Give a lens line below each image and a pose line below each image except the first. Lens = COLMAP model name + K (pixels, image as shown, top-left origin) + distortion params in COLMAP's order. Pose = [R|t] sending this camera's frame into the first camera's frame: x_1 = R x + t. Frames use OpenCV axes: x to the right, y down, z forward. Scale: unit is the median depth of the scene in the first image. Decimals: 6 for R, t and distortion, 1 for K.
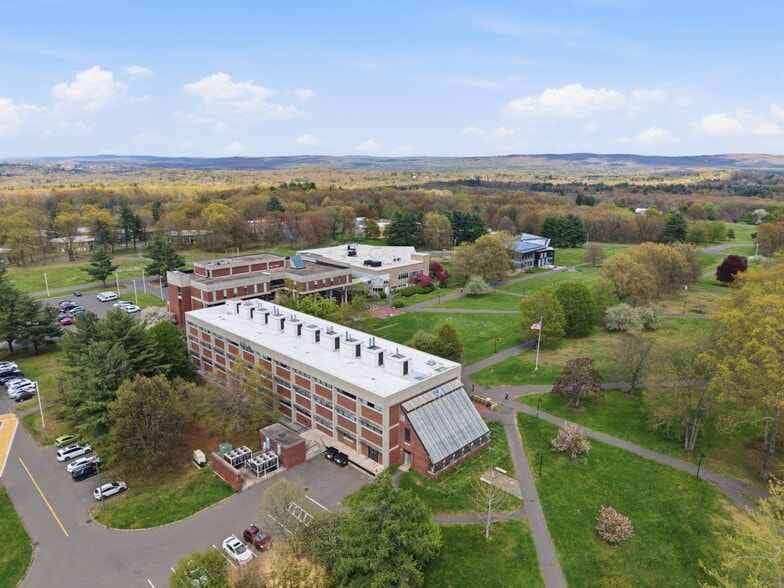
lens RADIAL K [[522.2, 0, 393.7], [0, 522.2, 302.5], [0, 0, 1]] dist [0.021855, -0.019550]
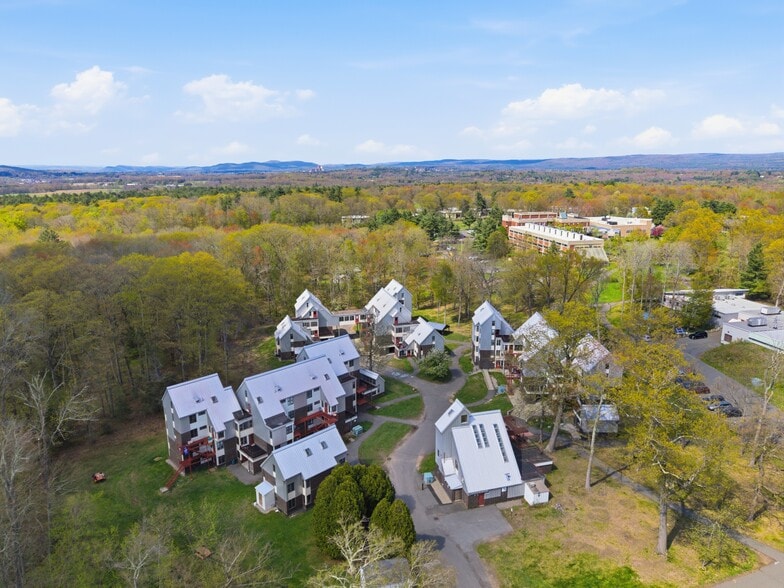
lens RADIAL K [[522.2, 0, 394.8], [0, 522.2, 292.5], [0, 0, 1]] dist [0.021855, -0.019550]
pose [[0.834478, 0.117421, -0.538385, 0.381933], [-0.128108, 0.991602, 0.017705, 0.256388], [0.535943, 0.054197, 0.842513, -0.998600]]
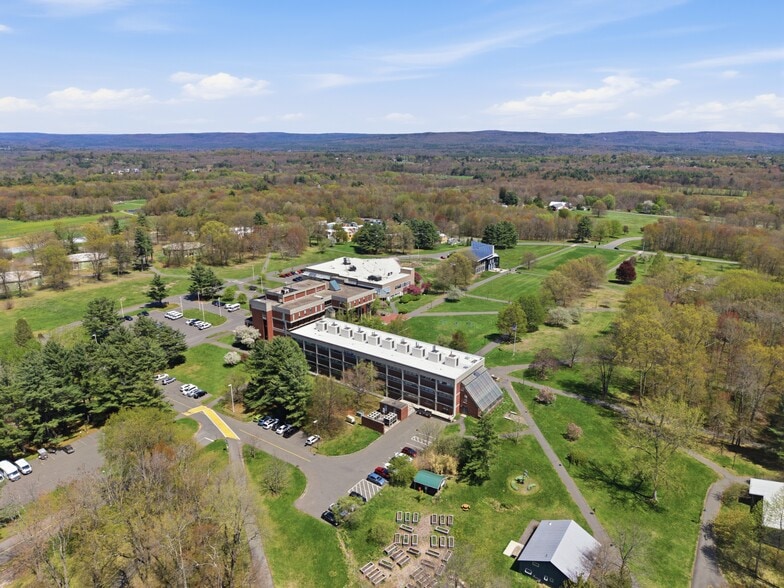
lens RADIAL K [[522.2, 0, 386.2], [0, 522.2, 294.3], [0, 0, 1]] dist [0.021855, -0.019550]
pose [[0.989692, -0.047547, 0.135087, -0.221084], [0.043632, 0.998541, 0.031799, -0.086568], [-0.136402, -0.025577, 0.990323, -0.367420]]
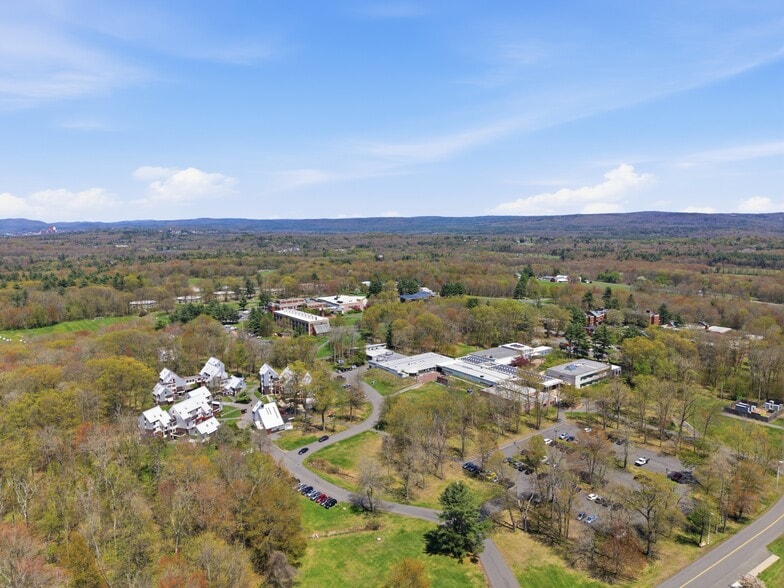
lens RADIAL K [[522.2, 0, 390.1], [0, 522.2, 295.8], [0, 0, 1]] dist [0.021855, -0.019550]
pose [[0.989149, 0.005606, -0.146807, 0.719774], [-0.022999, 0.992860, -0.117047, 0.237157], [0.145103, 0.119153, 0.982216, -1.883420]]
